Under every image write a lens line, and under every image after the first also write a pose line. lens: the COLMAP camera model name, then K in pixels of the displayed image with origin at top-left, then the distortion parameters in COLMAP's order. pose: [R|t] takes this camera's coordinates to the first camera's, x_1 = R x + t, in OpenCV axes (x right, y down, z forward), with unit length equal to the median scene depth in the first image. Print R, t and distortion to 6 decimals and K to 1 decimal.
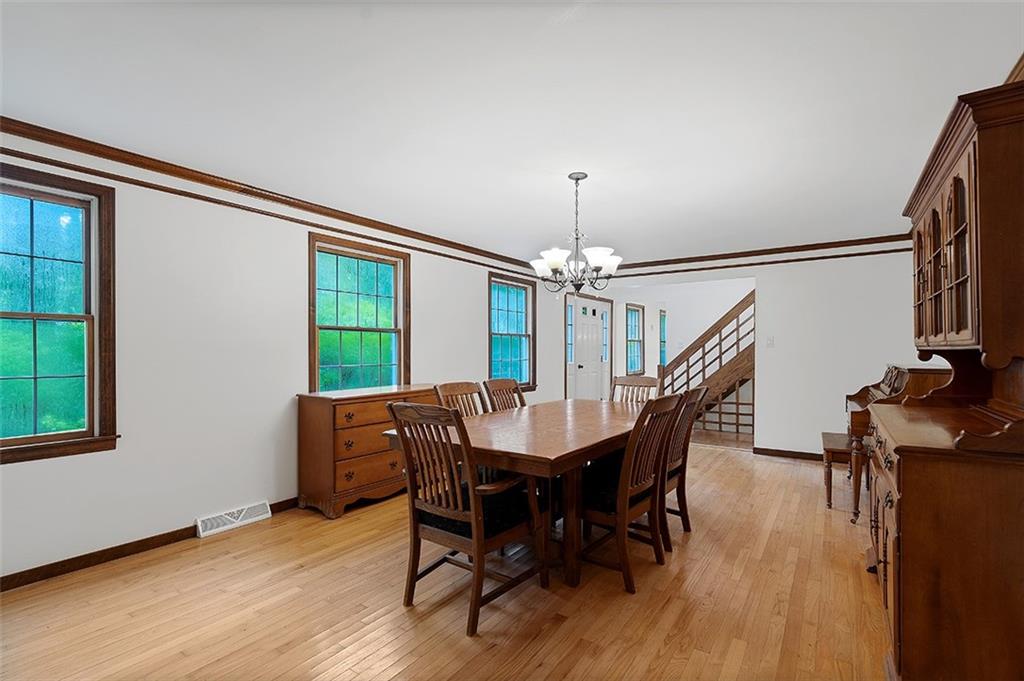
lens RADIAL K [[455.3, 0, 512.0], [0, 455.3, 340.5], [0, 0, 1]] dist [-0.052512, 0.000138]
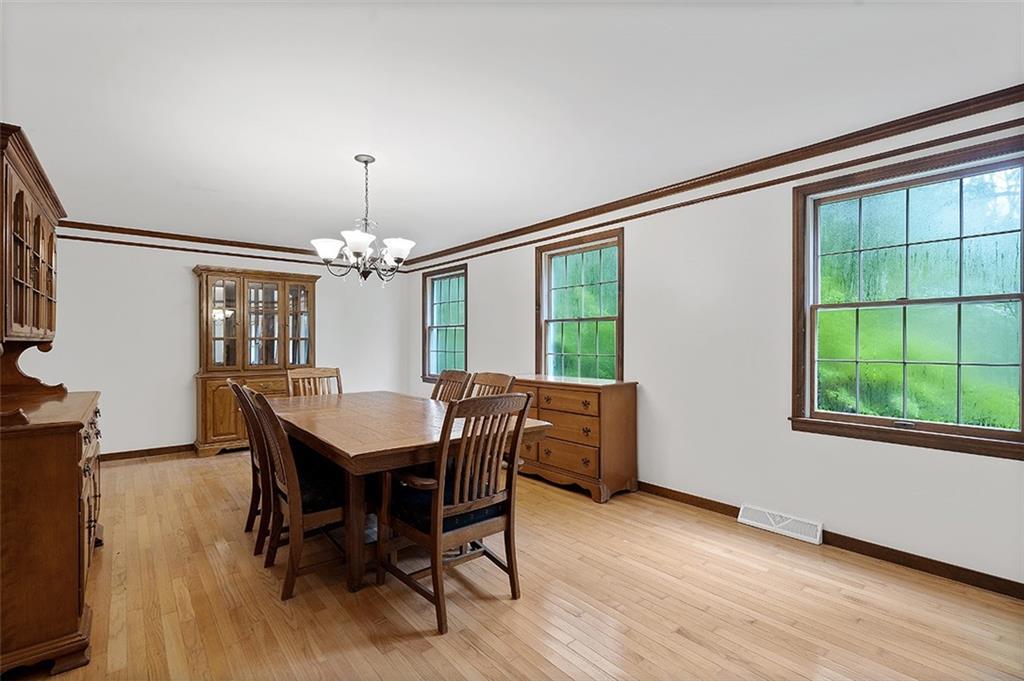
lens RADIAL K [[484.4, 0, 512.0], [0, 484.4, 340.5], [0, 0, 1]] dist [0.043431, -0.000080]
pose [[-0.274554, 0.007607, -0.961542, 0.727525], [0.029167, 0.999574, -0.000420, 0.013308], [0.961129, -0.028161, -0.274659, 1.083672]]
